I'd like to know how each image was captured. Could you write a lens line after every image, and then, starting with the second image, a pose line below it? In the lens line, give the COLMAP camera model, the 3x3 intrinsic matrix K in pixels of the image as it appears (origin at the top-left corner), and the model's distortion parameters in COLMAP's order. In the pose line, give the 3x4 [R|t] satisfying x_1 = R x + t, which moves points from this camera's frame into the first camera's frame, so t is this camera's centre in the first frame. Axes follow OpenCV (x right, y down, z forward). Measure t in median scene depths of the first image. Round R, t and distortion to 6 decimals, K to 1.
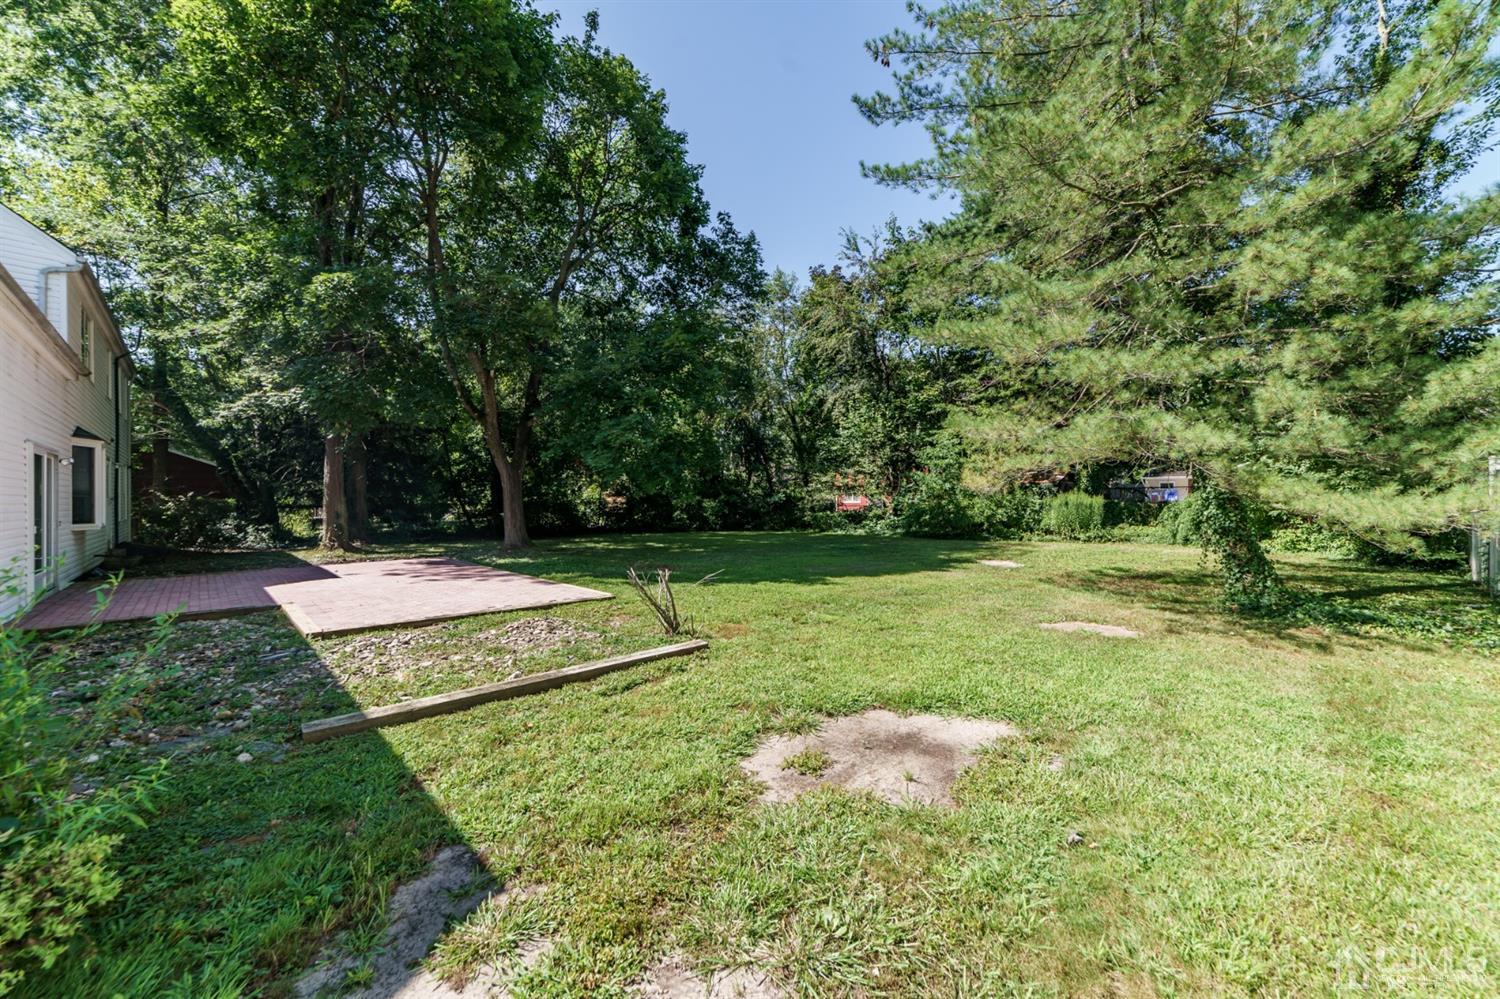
lens RADIAL K [[585.0, 0, 749.2], [0, 585.0, 503.1], [0, 0, 1]] dist [-0.029290, 0.011318]
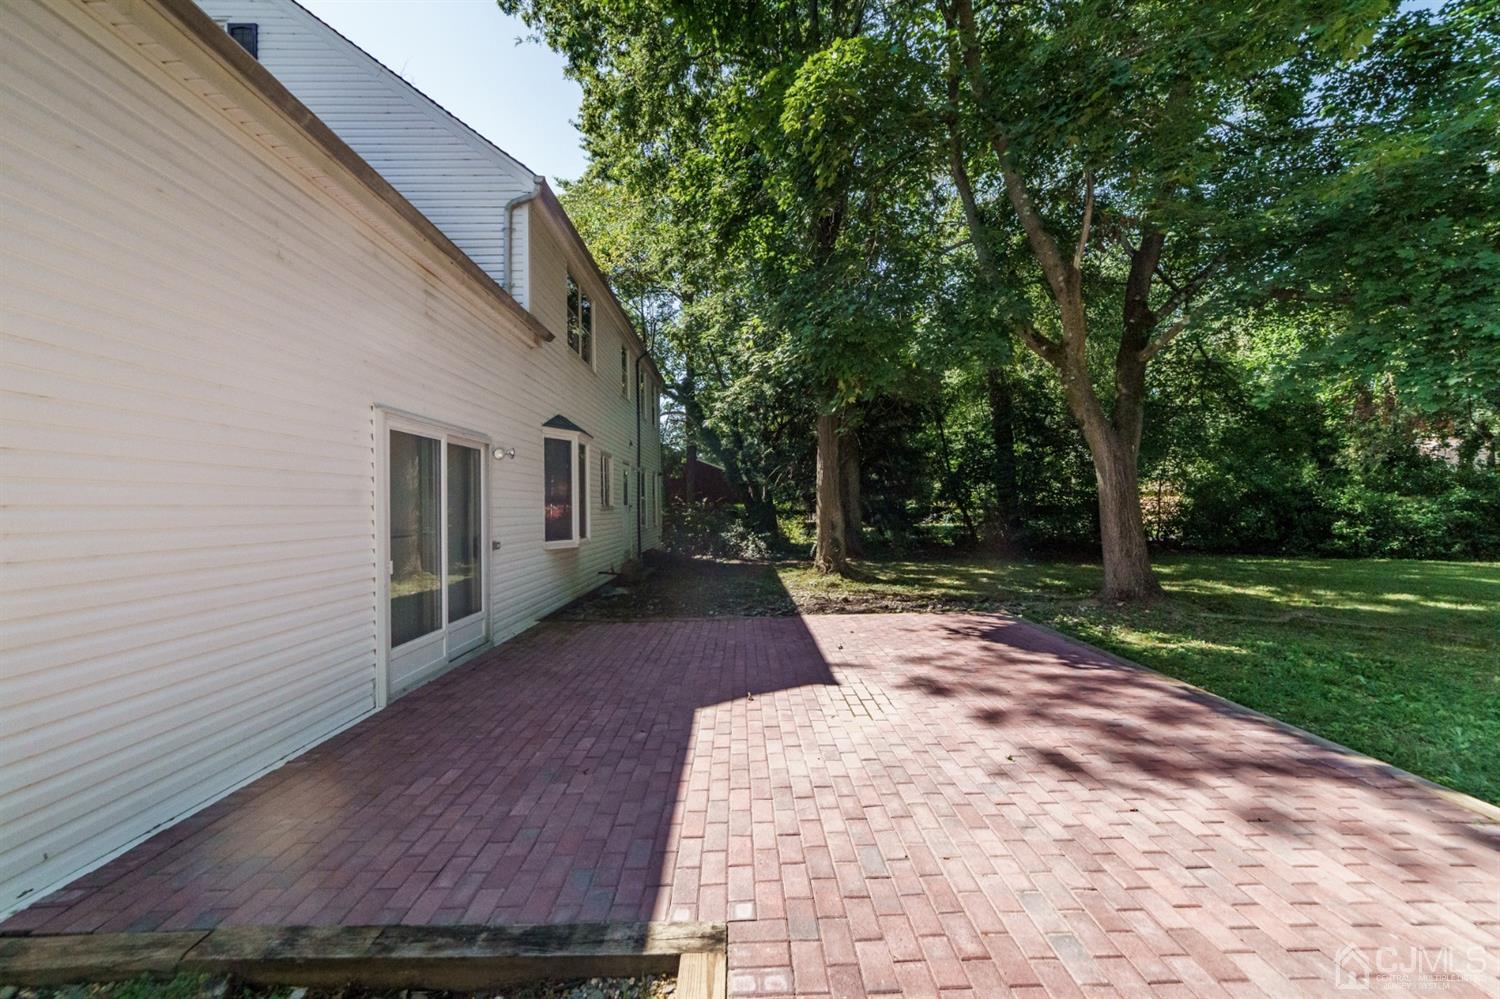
lens RADIAL K [[585.0, 0, 749.2], [0, 585.0, 503.1], [0, 0, 1]] dist [-0.029290, 0.011318]
pose [[0.731634, -0.010900, -0.681611, -0.232918], [0.008747, 0.999940, -0.006601, -0.003231], [0.681642, -0.001133, 0.731685, 0.315779]]
